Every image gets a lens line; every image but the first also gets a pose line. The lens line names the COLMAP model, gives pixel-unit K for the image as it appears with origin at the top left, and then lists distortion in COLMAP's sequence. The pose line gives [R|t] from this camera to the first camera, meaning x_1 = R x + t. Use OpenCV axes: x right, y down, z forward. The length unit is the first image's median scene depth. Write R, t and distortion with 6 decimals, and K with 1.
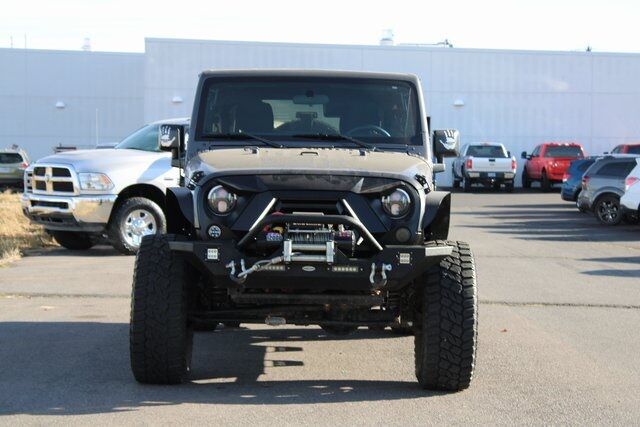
lens RADIAL K [[1602.4, 0, 320.1], [0, 1602.4, 213.6], [0, 0, 1]] dist [0.053491, 0.000000]
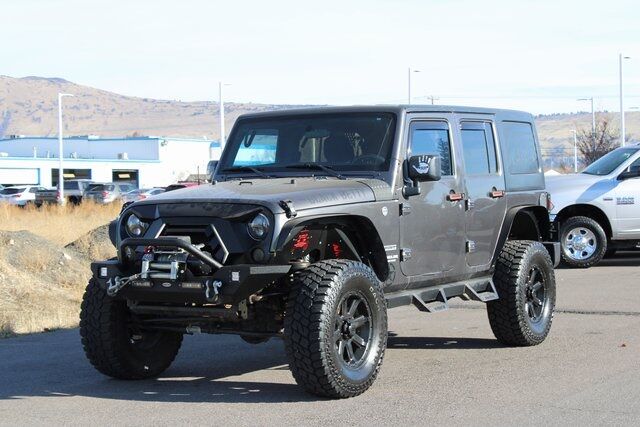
lens RADIAL K [[1376.2, 0, 319.4], [0, 1376.2, 213.6], [0, 0, 1]] dist [0.048316, 0.000000]
pose [[0.831767, -0.018921, -0.554802, 0.545335], [0.013034, 0.999809, -0.014557, -0.000908], [0.554972, 0.004877, 0.831855, 0.200383]]
